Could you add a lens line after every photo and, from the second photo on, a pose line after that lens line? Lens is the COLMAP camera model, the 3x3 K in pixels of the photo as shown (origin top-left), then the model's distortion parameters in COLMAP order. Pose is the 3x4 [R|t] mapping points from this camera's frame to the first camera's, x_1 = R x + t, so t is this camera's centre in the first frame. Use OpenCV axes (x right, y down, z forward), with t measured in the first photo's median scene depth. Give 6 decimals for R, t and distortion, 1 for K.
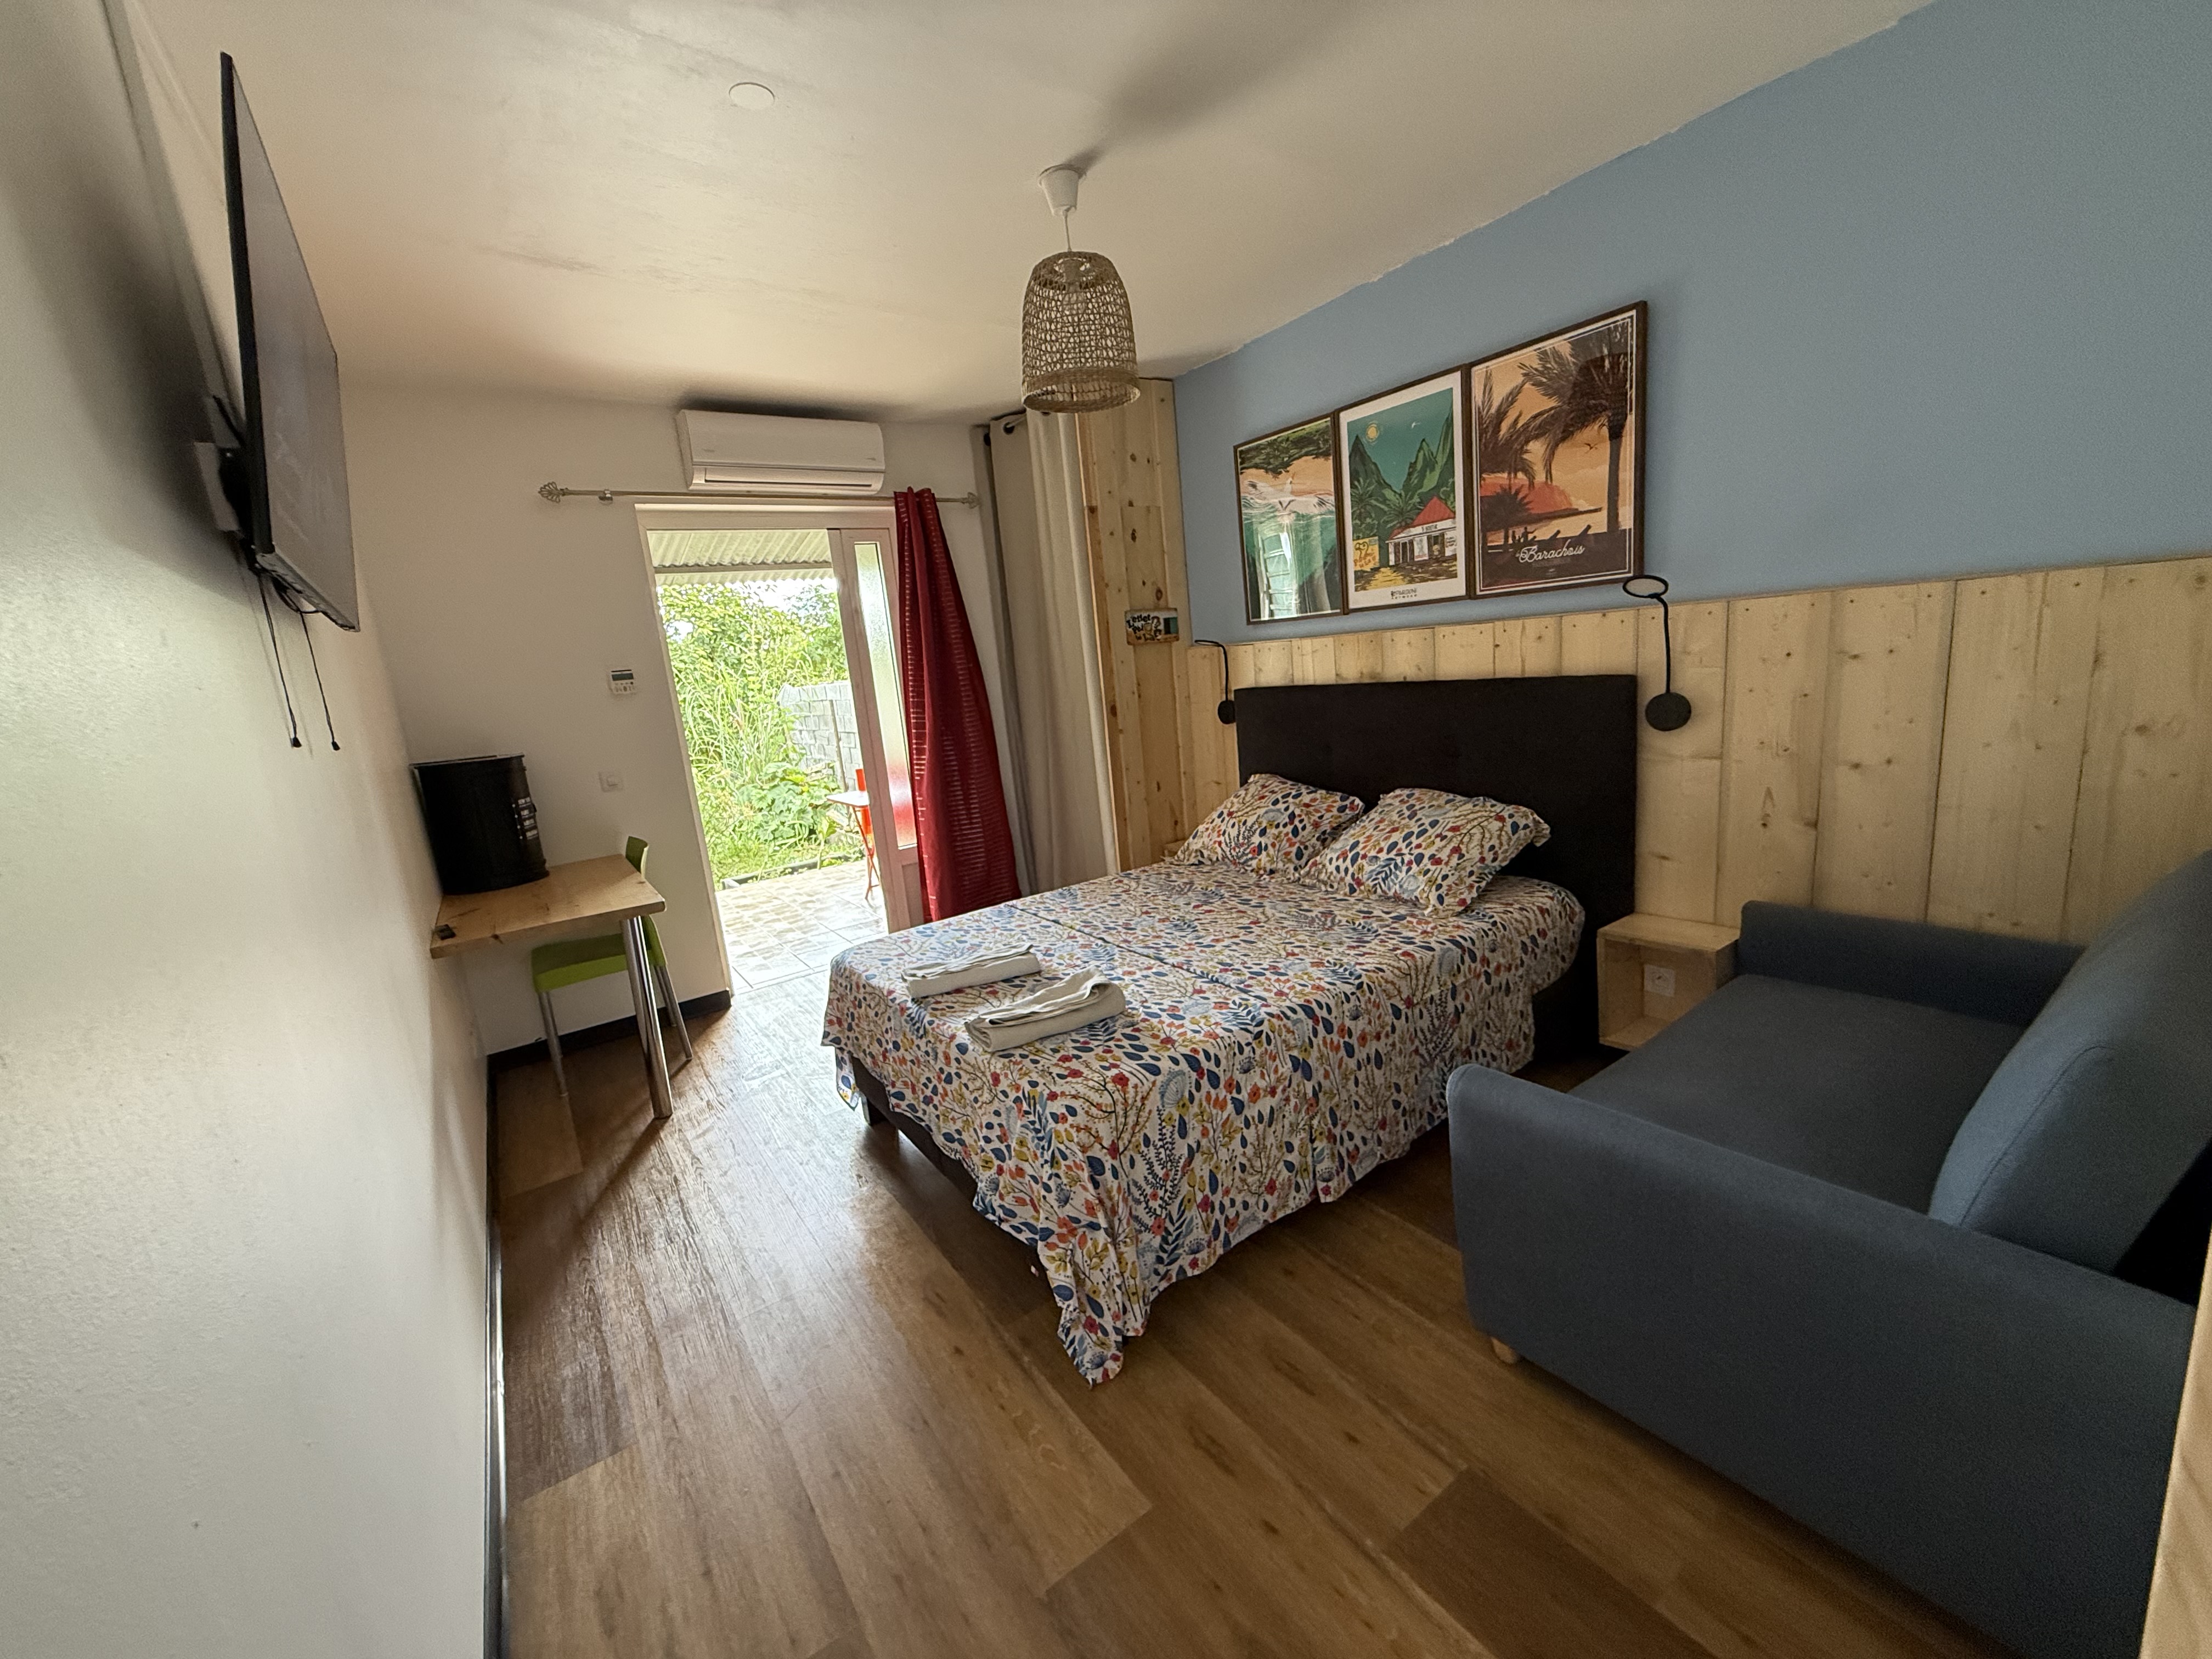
lens RADIAL K [[881.4, 0, 1108.5], [0, 881.4, 828.4], [0, 0, 1]] dist [-0.000449, 0.000227]
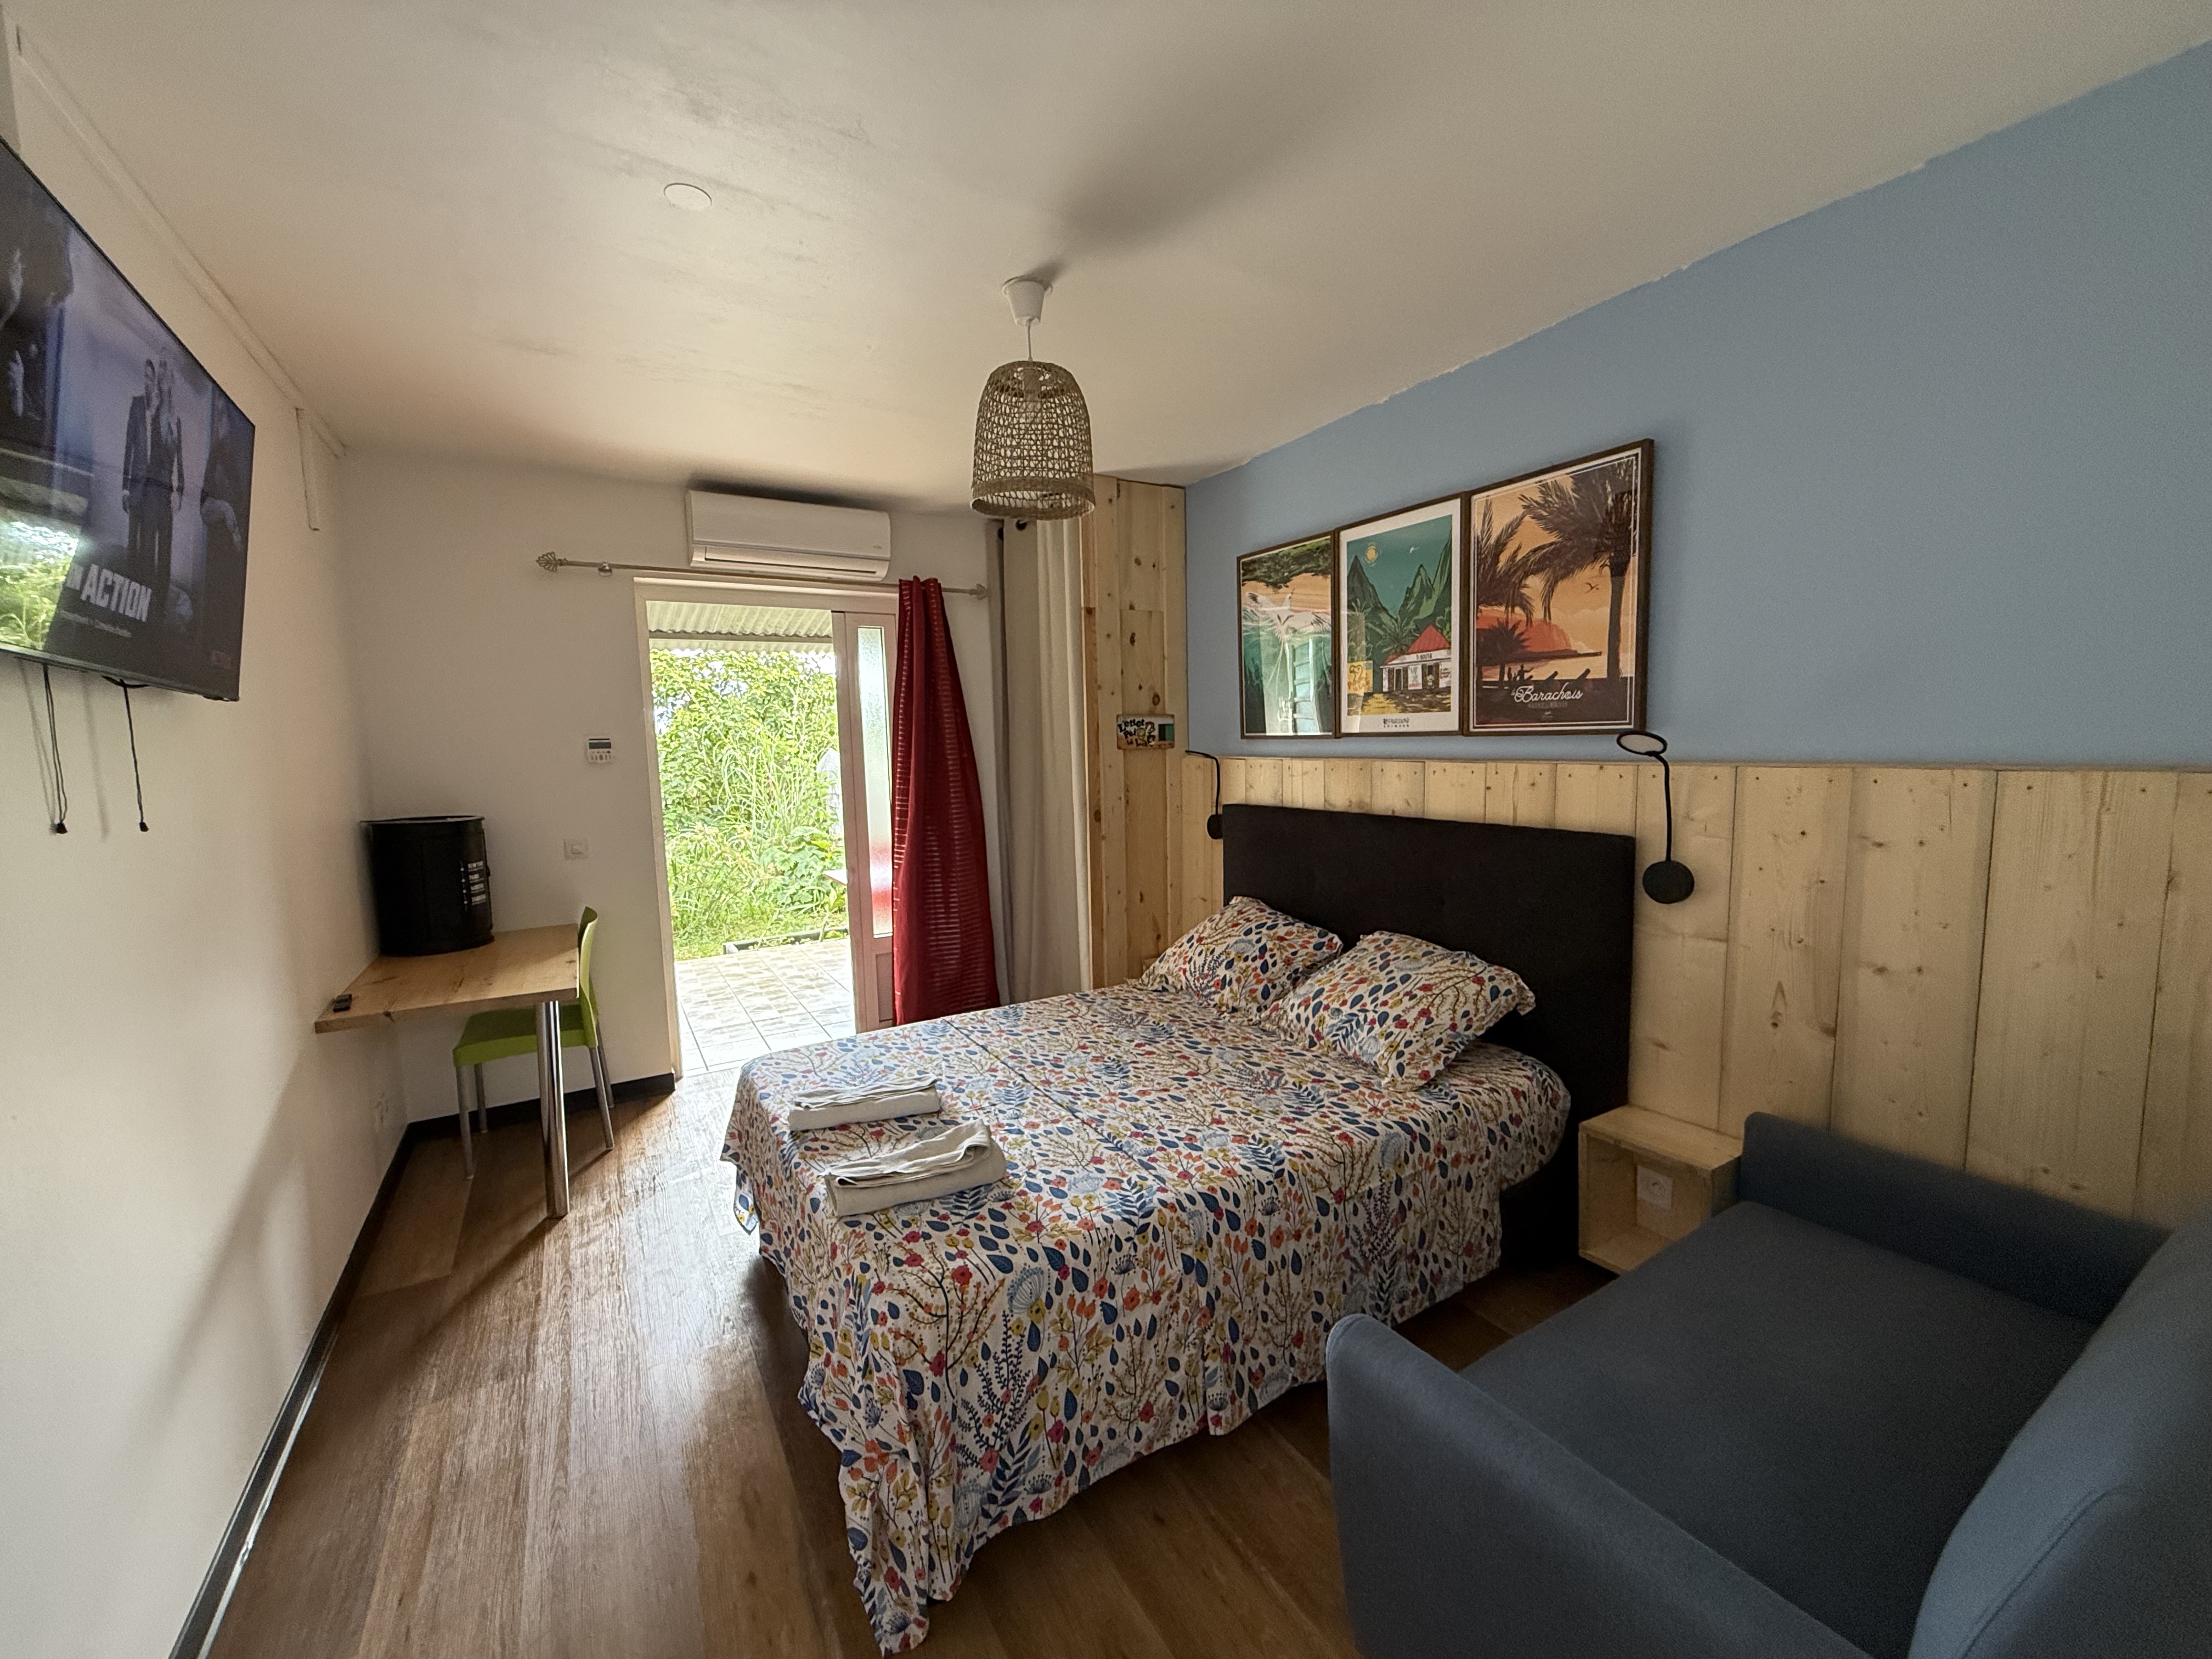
lens RADIAL K [[881.4, 0, 1107.8], [0, 881.4, 827.6], [0, 0, 1]] dist [-0.000449, 0.000227]
pose [[0.994775, 0.079353, -0.064229, 0.112113], [-0.084768, 0.992637, -0.086523, -0.054958], [0.056890, 0.091516, 0.994177, 0.071727]]
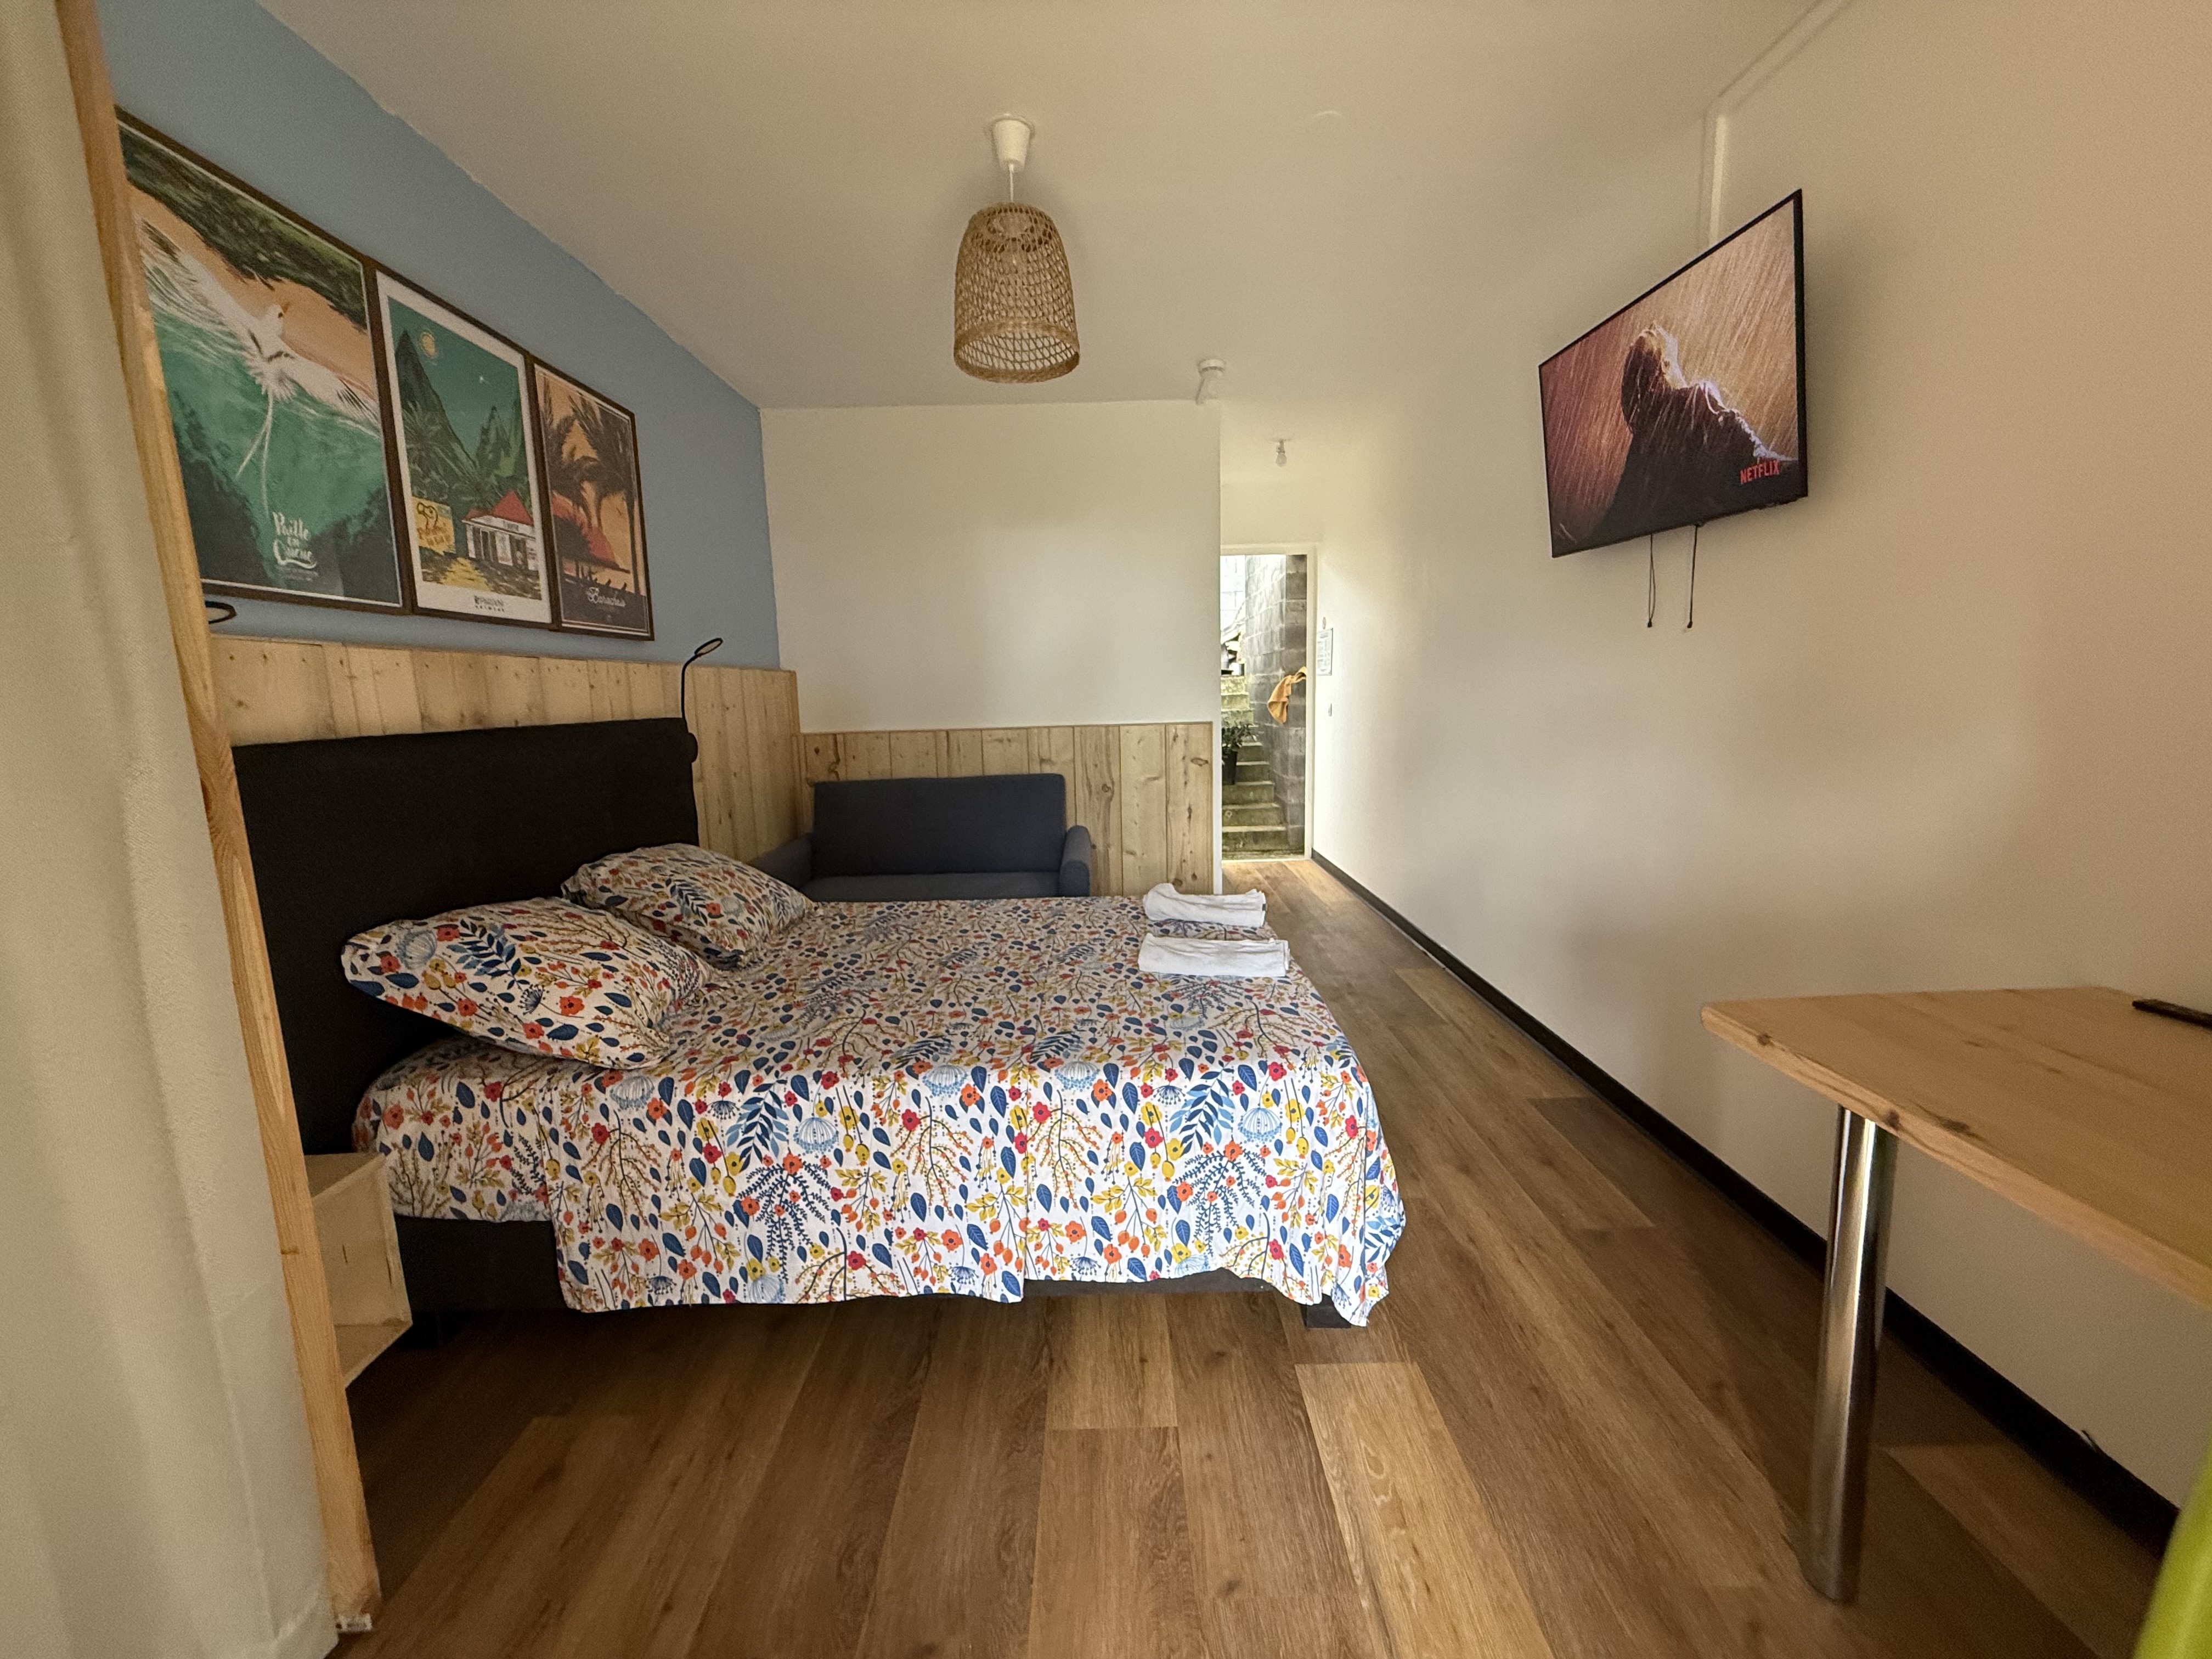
lens RADIAL K [[881.4, 0, 1092.1], [0, 881.4, 832.1], [0, 0, 1]] dist [-0.000449, 0.000227]
pose [[-0.802511, 0.022734, 0.596204, -0.521207], [0.216901, 0.942019, 0.256035, -0.191120], [-0.555814, 0.334788, -0.760912, 1.489305]]
